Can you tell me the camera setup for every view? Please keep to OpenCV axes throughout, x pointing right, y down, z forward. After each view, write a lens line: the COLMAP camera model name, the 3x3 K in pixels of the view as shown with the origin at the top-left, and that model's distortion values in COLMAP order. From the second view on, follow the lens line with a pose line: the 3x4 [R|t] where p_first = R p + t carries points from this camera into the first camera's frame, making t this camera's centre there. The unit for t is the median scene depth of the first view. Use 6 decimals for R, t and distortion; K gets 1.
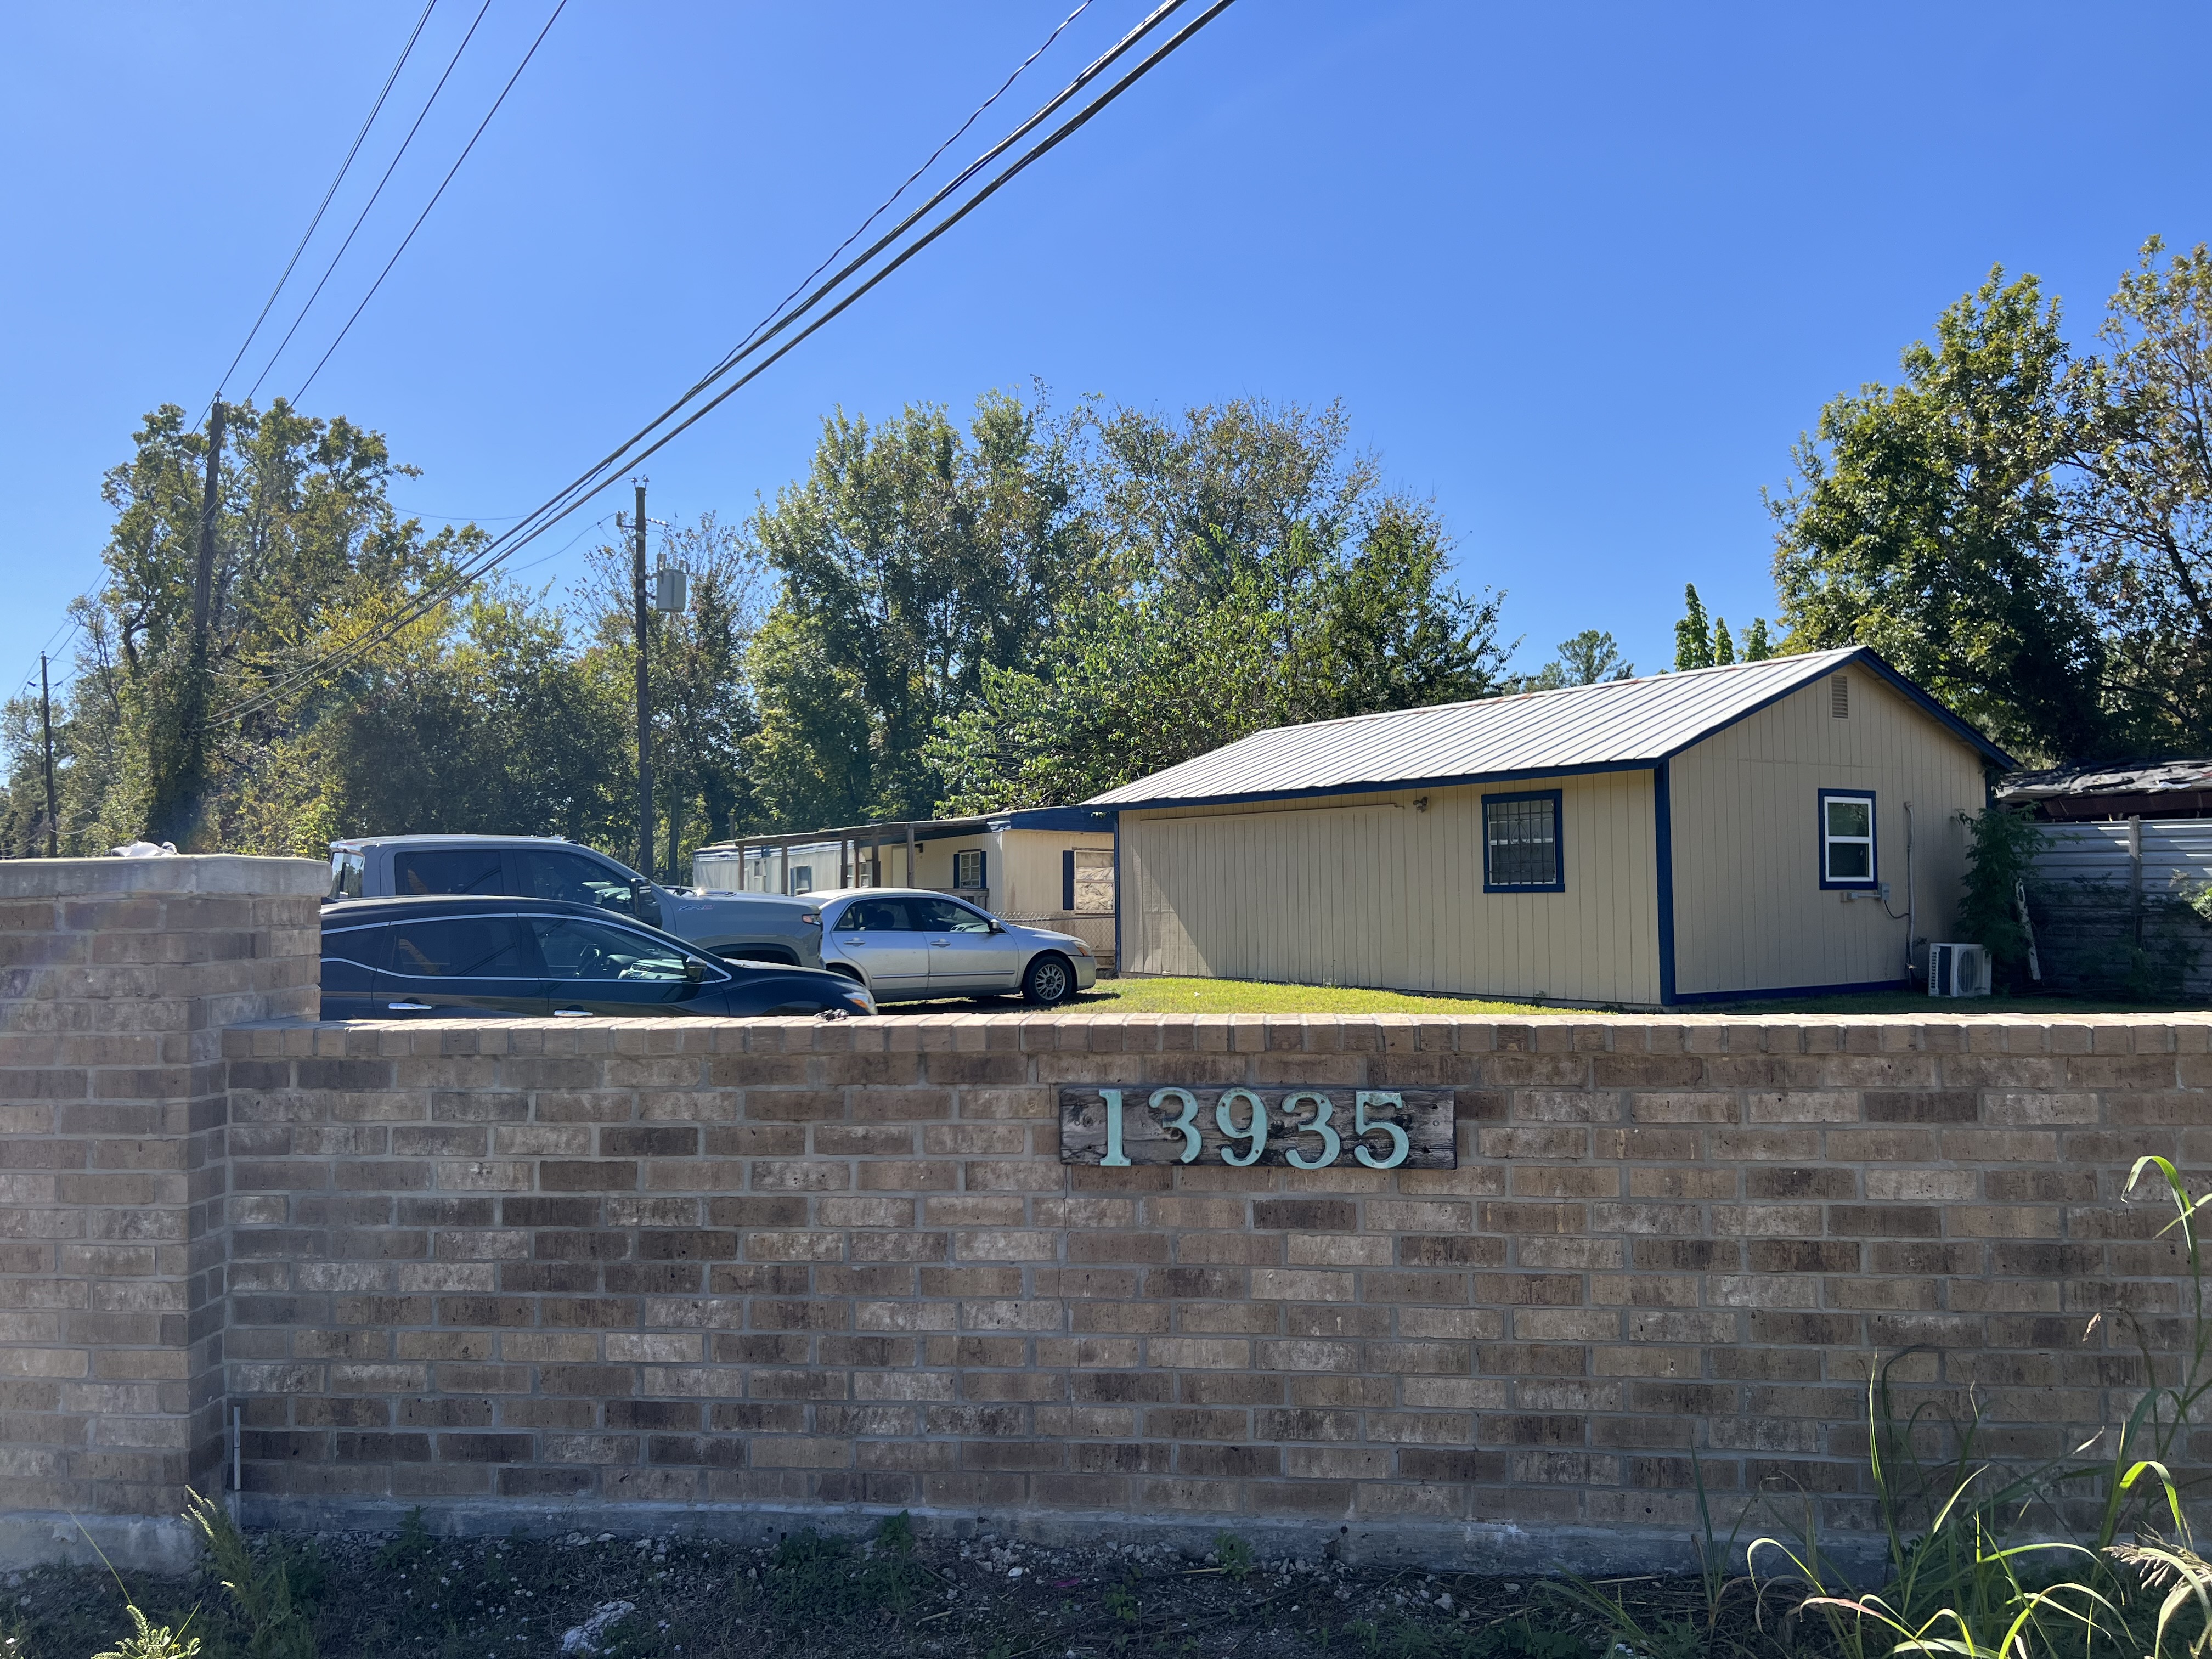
lens RADIAL K [[1657.9, 0, 1082.4], [0, 1657.9, 837.7], [0, 0, 1]] dist [0.070365, -0.084104]
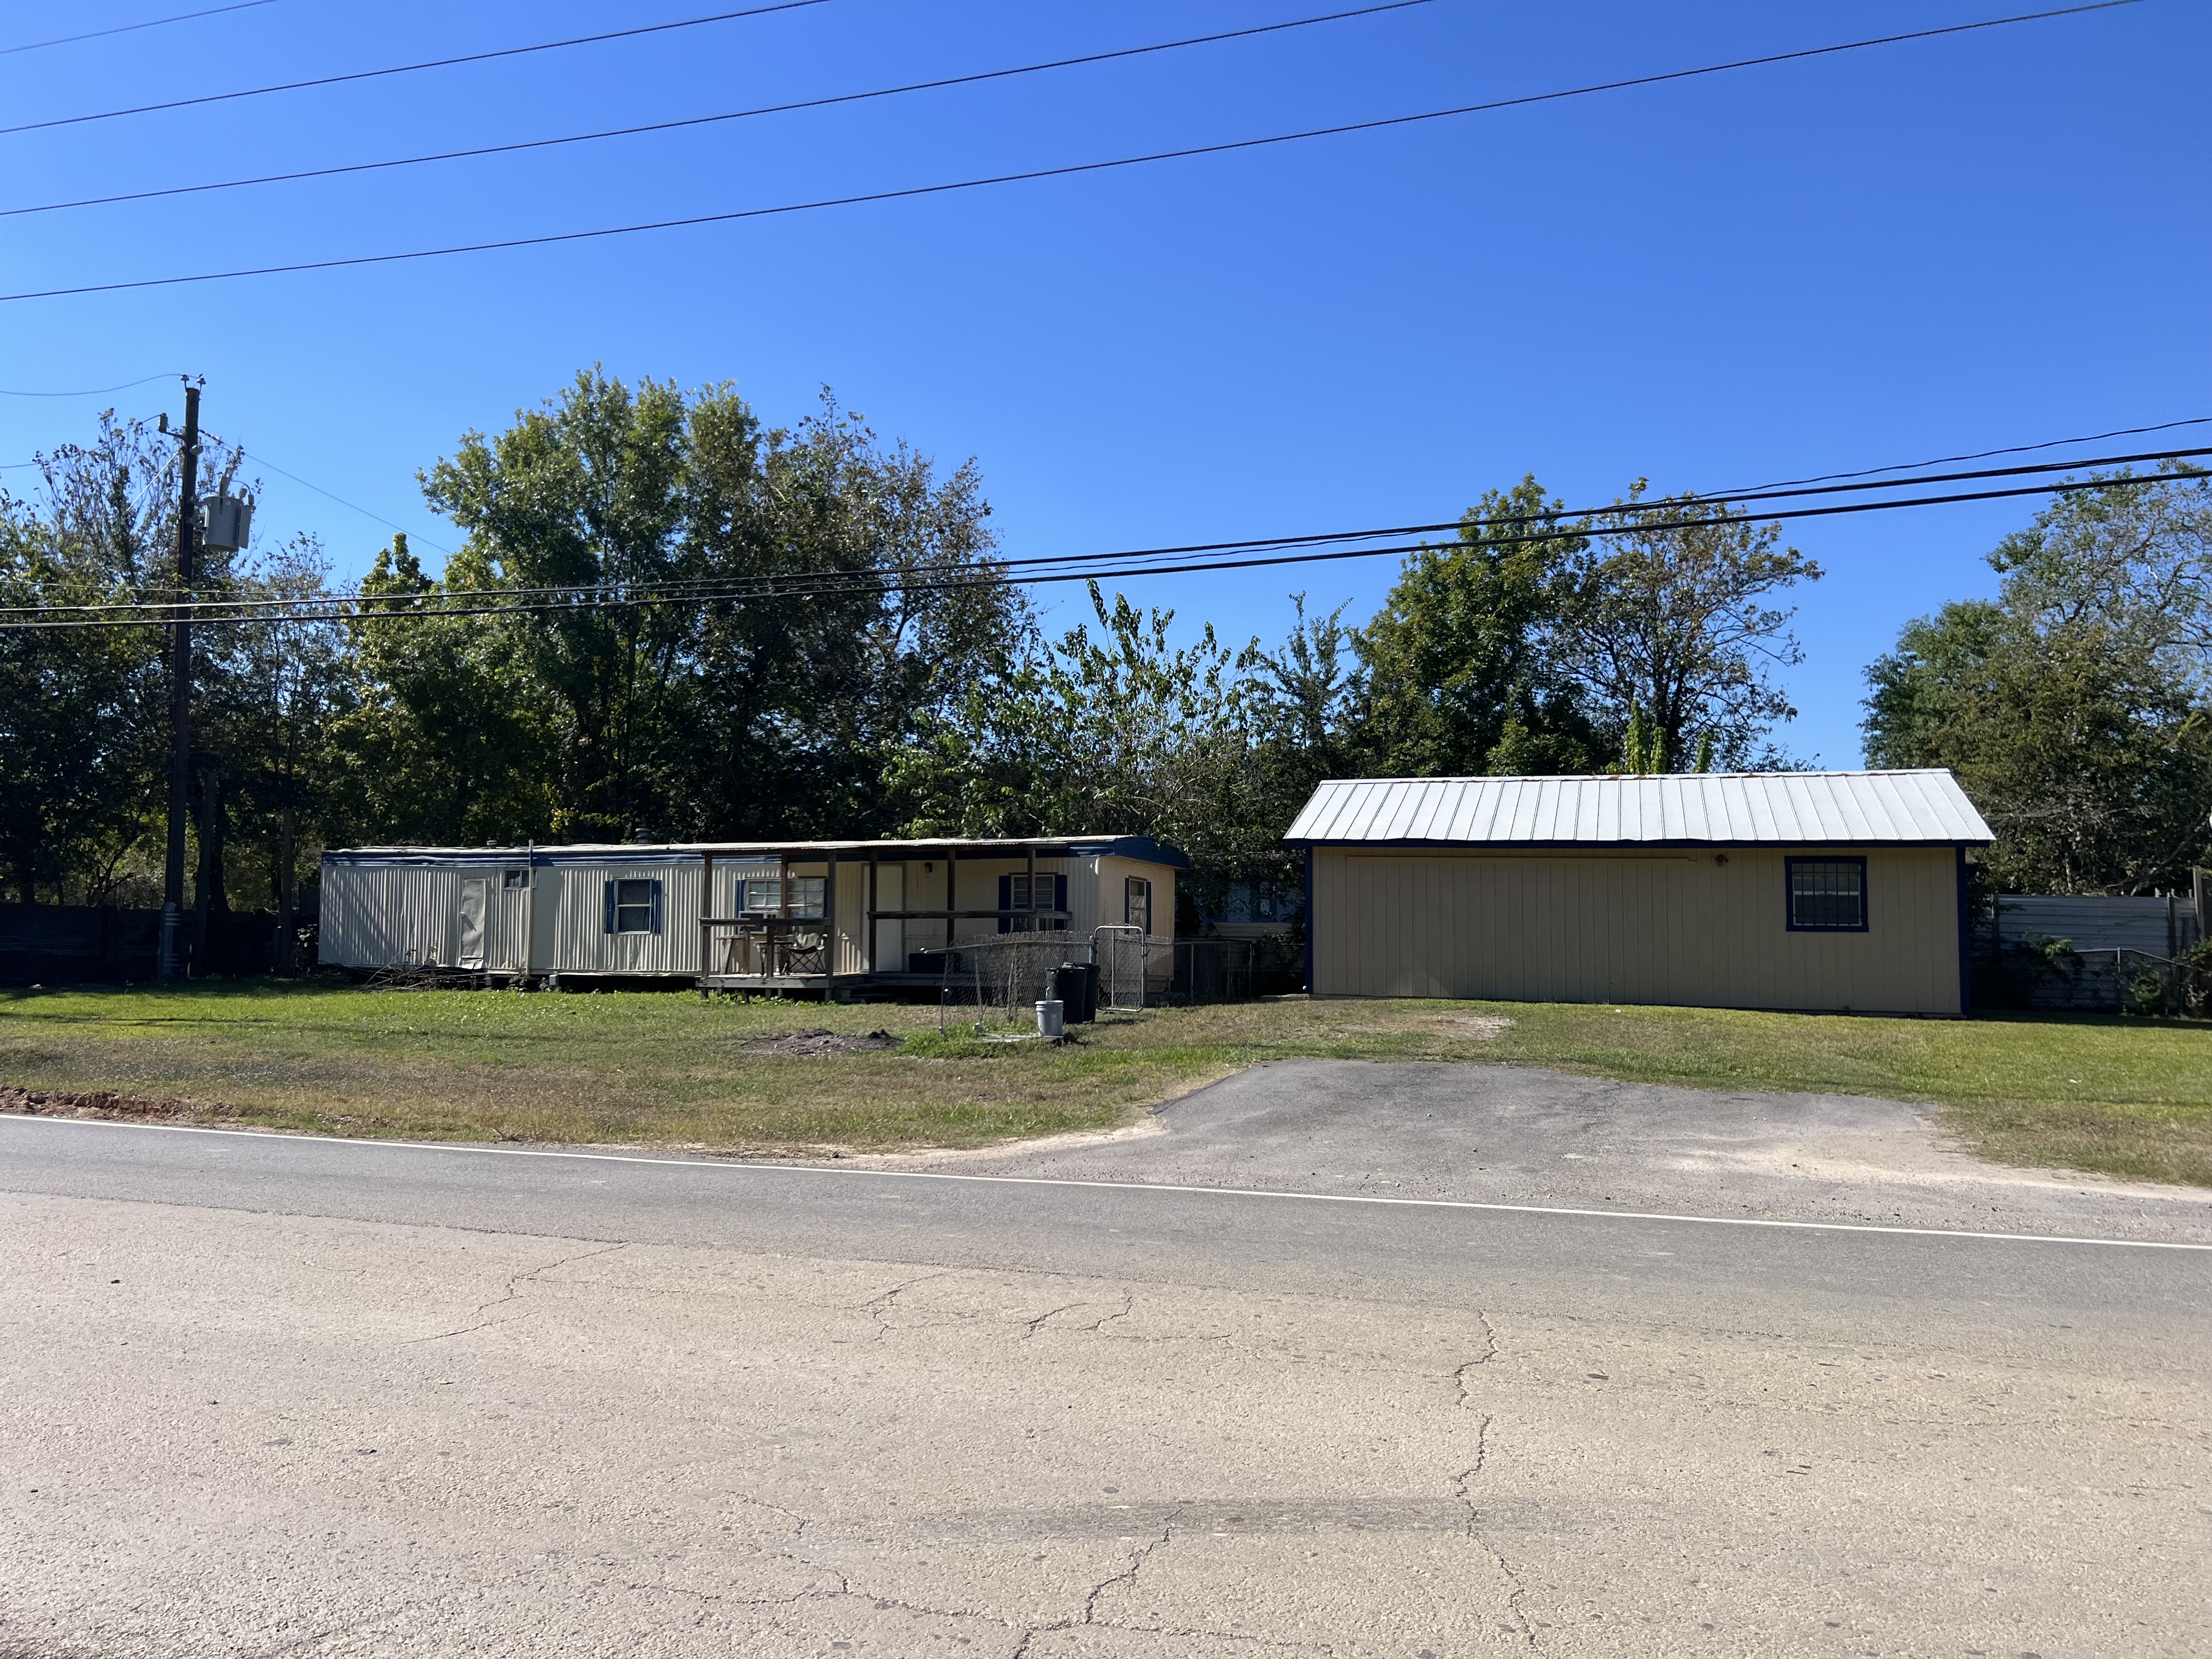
lens RADIAL K [[1657.9, 0, 1091.2], [0, 1657.9, 829.7], [0, 0, 1]] dist [0.070365, -0.084104]
pose [[0.792320, 0.060315, 0.607117, -0.986205], [-0.044092, 0.998160, -0.041622, 0.032214], [-0.608510, 0.006209, 0.793522, 0.278105]]
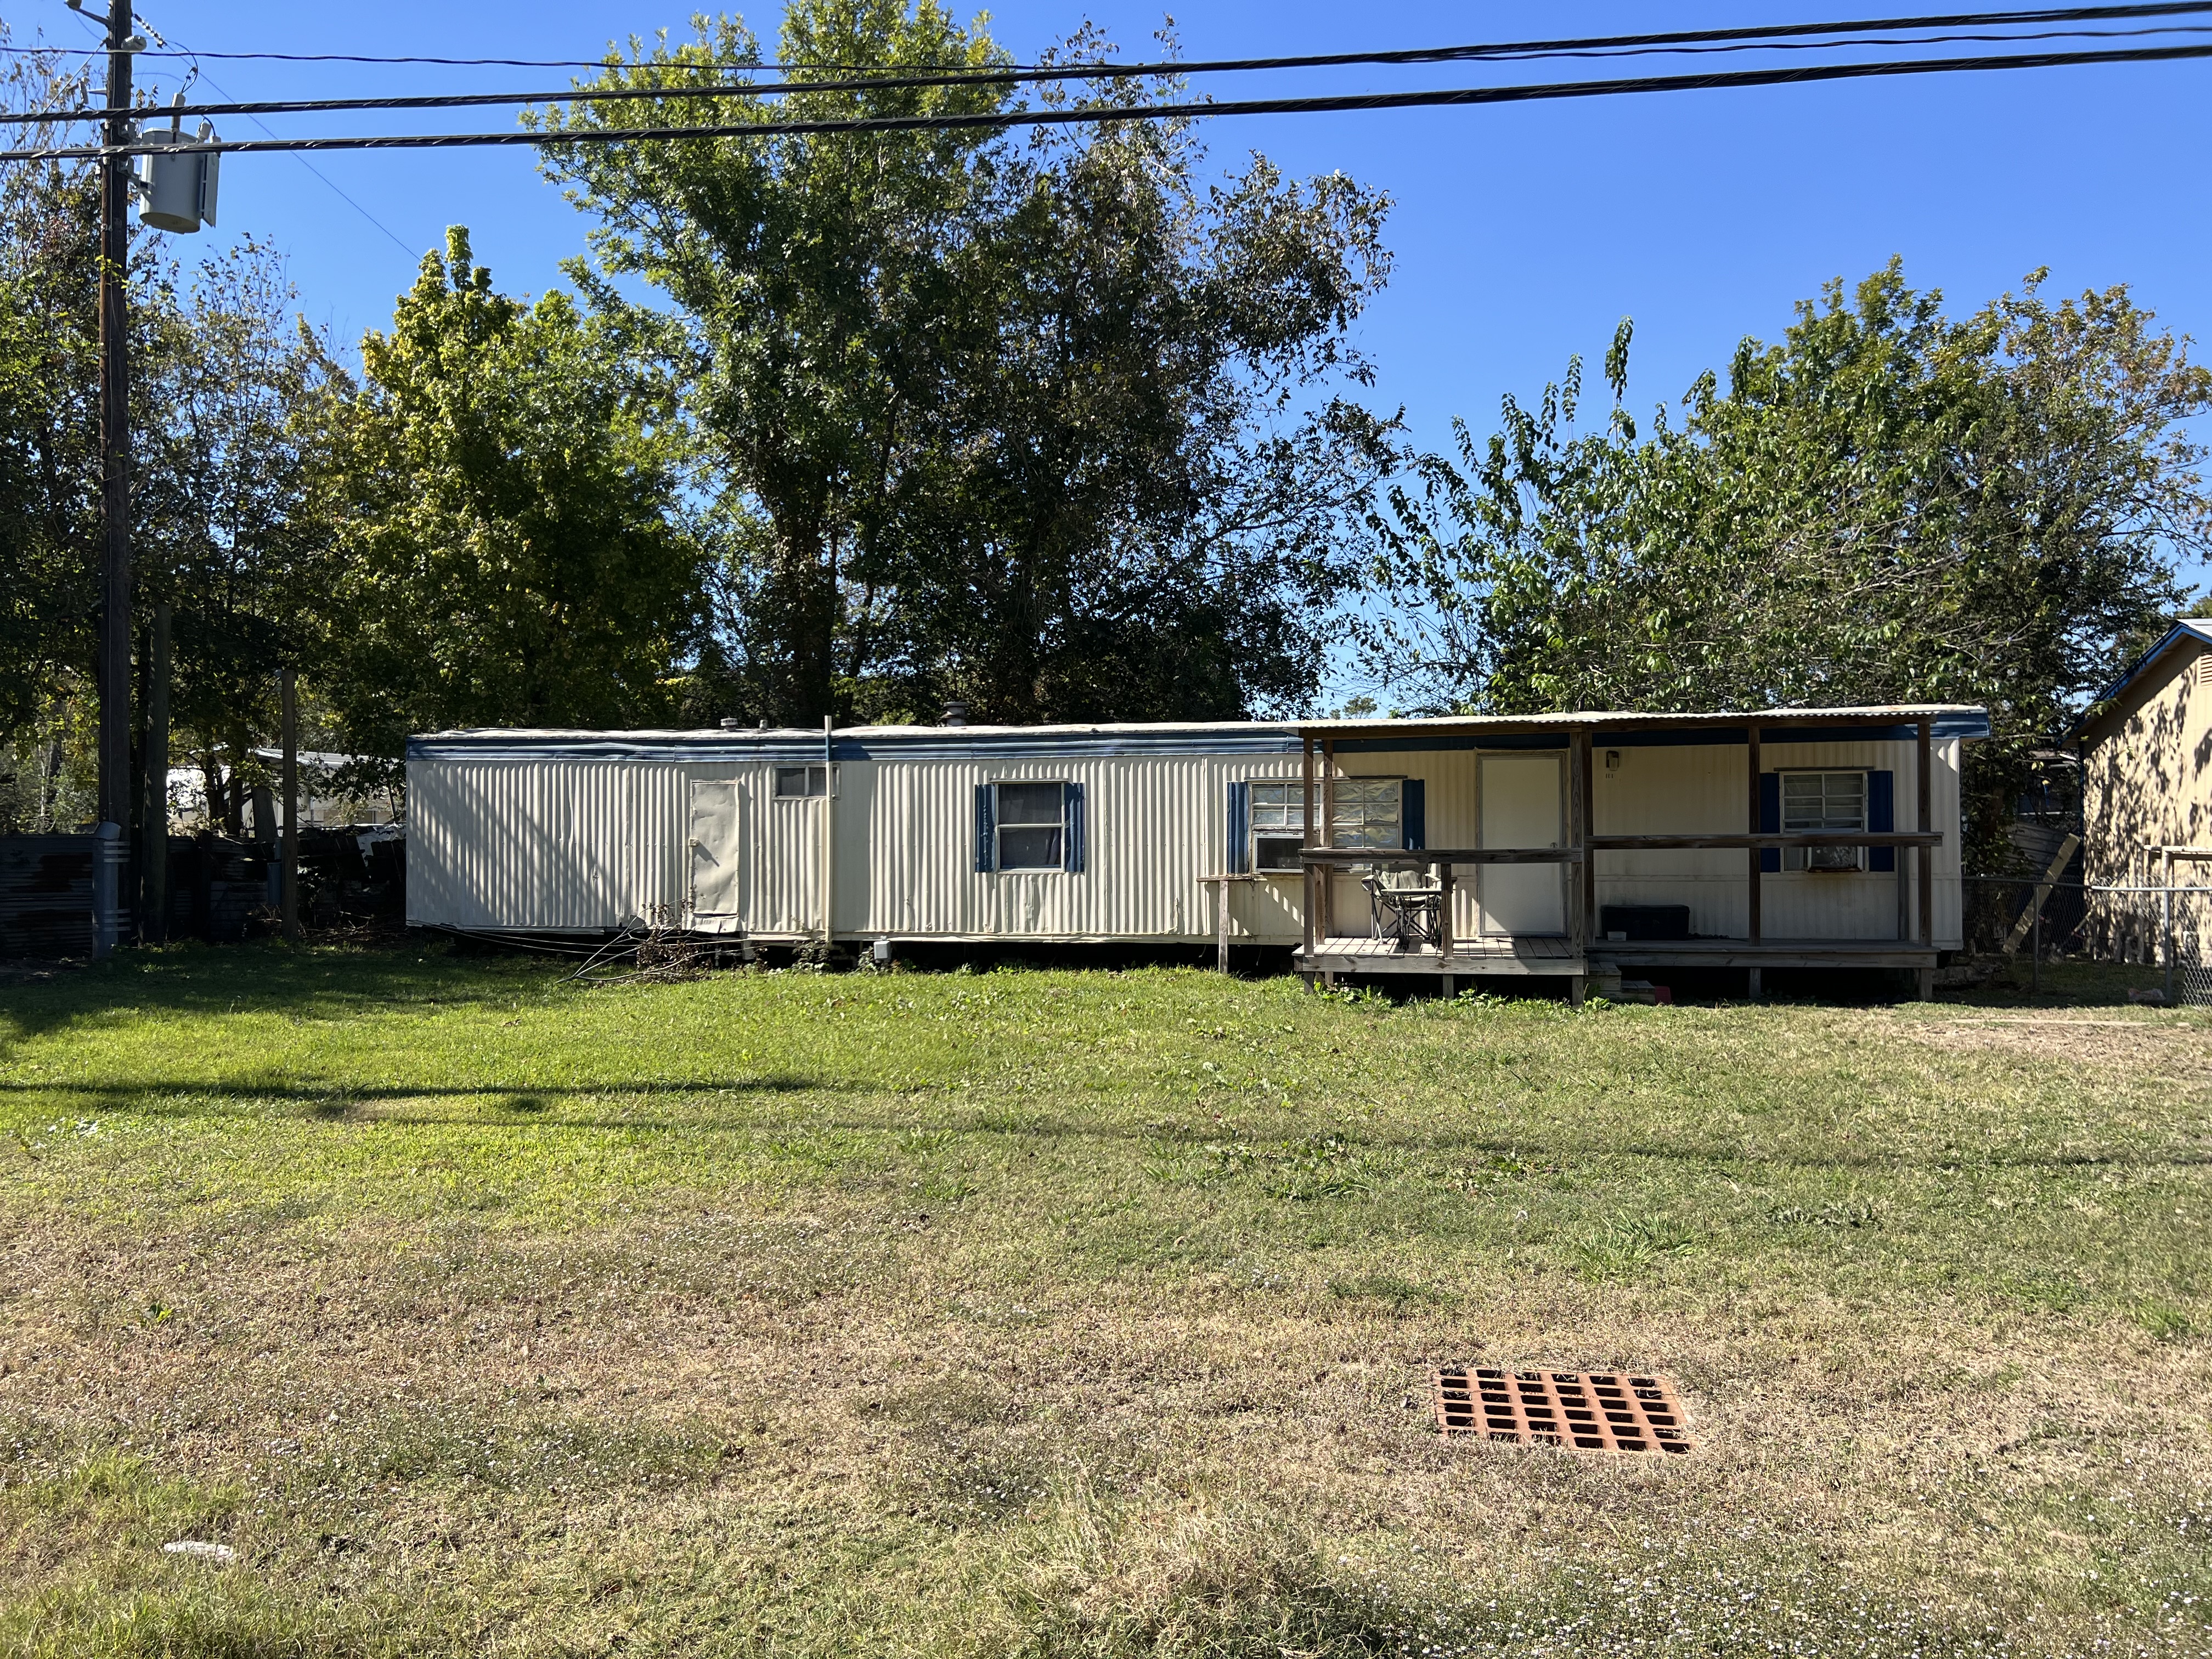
lens RADIAL K [[1657.9, 0, 1093.9], [0, 1657.9, 837.6], [0, 0, 1]] dist [0.070365, -0.084104]
pose [[0.677476, 0.017803, 0.735329, -1.034513], [-0.038006, 0.999219, 0.010823, 0.053908], [-0.734562, -0.035279, 0.677623, 1.189692]]
